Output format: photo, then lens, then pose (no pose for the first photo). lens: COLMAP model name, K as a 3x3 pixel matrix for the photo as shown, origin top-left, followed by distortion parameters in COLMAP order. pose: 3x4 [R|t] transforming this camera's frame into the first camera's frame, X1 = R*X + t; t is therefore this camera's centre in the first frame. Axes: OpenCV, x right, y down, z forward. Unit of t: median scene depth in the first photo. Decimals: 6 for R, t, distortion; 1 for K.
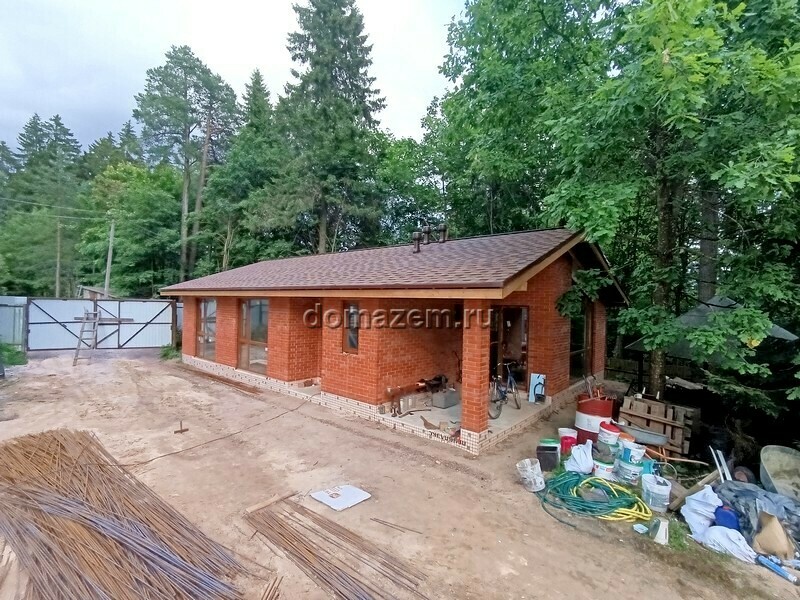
lens RADIAL K [[384.2, 0, 394.5], [0, 384.2, 301.4], [0, 0, 1]] dist [0.000051, 0.000040]
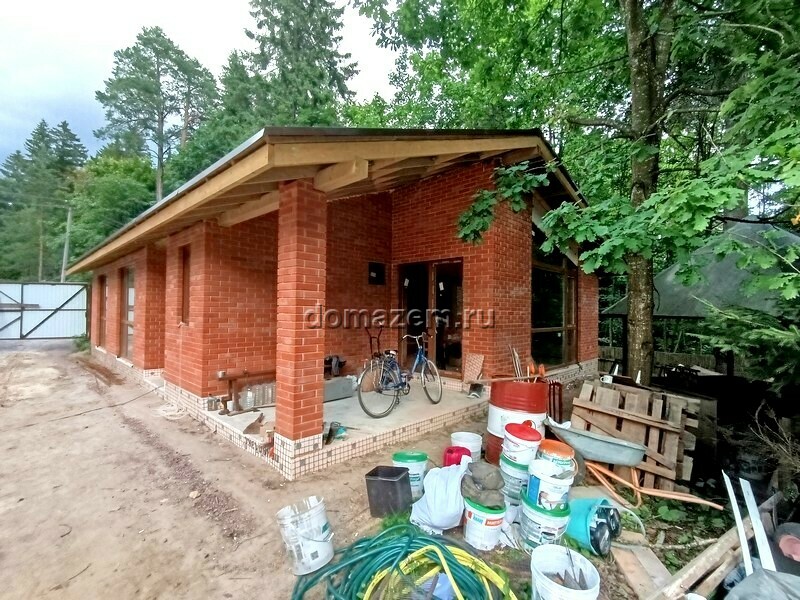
lens RADIAL K [[380.5, 0, 401.3], [0, 380.5, 303.3], [0, 0, 1]] dist [-0.000262, 0.000577]
pose [[0.998412, -0.014029, -0.054554, 0.260158], [0.013216, 0.999796, -0.015245, 0.098867], [0.054757, 0.014500, 0.998394, 0.290788]]
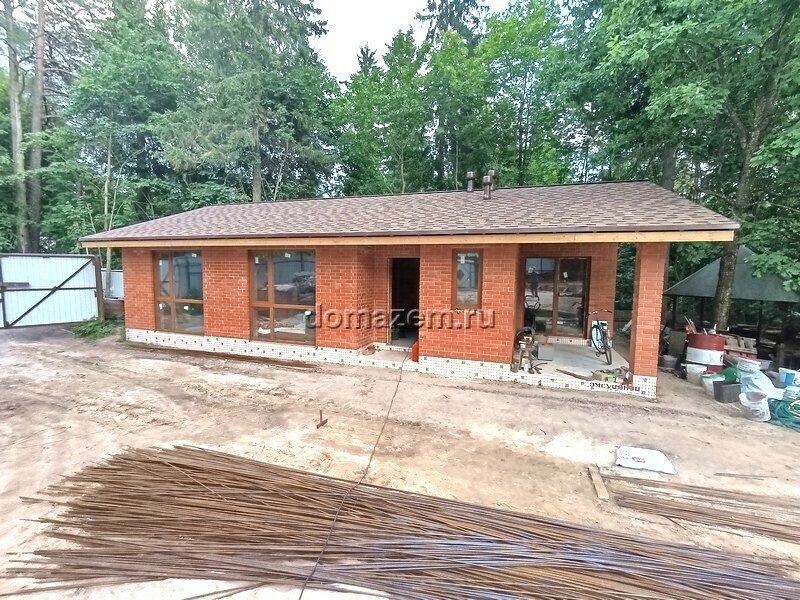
lens RADIAL K [[384.2, 0, 394.5], [0, 384.2, 301.4], [0, 0, 1]] dist [0.000051, 0.000040]
pose [[0.928335, -0.041717, 0.369396, -0.504159], [0.006807, 0.995425, 0.095308, 0.027070], [-0.371682, -0.085963, 0.924372, 0.214449]]
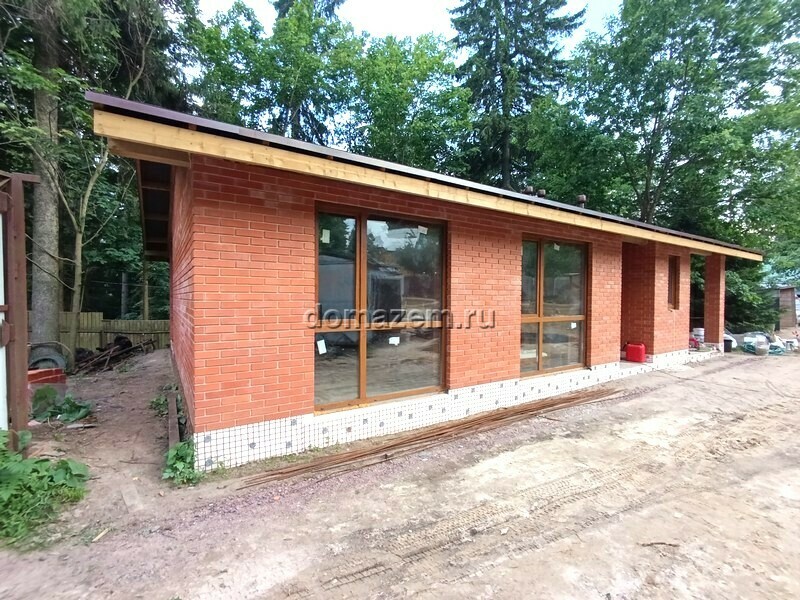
lens RADIAL K [[384.2, 0, 394.5], [0, 384.2, 301.4], [0, 0, 1]] dist [0.000051, 0.000040]
pose [[0.242335, -0.041795, 0.969292, -1.082763], [-0.009065, 0.998931, 0.045339, 0.071646], [-0.970150, -0.019774, 0.241697, 1.248133]]
